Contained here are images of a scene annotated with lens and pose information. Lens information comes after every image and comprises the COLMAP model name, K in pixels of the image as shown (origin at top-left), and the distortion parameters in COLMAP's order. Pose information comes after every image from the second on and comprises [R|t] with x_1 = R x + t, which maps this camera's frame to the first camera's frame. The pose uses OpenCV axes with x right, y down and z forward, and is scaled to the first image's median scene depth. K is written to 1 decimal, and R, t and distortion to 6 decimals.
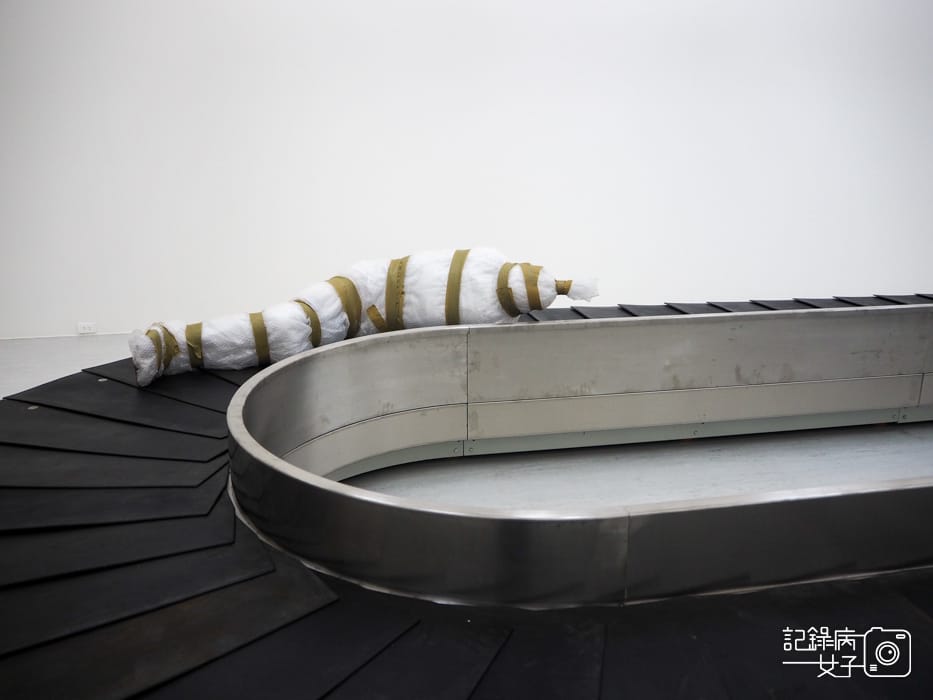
lens RADIAL K [[786.3, 0, 466.4], [0, 786.3, 349.8], [0, 0, 1]] dist [-0.050192, -0.003602]
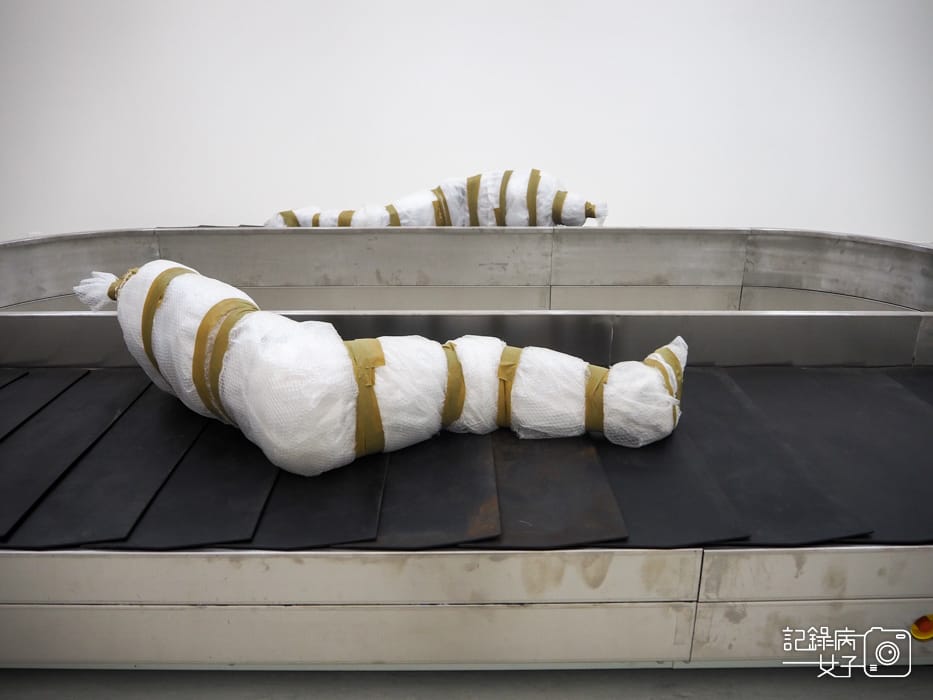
lens RADIAL K [[786.3, 0, 464.0], [0, 786.3, 345.0], [0, 0, 1]] dist [-0.050192, -0.003602]
pose [[0.985067, 0.064388, -0.159676, 0.701017], [-0.048867, 0.993857, 0.099298, 0.008661], [0.165089, -0.090012, 0.982163, -0.236883]]
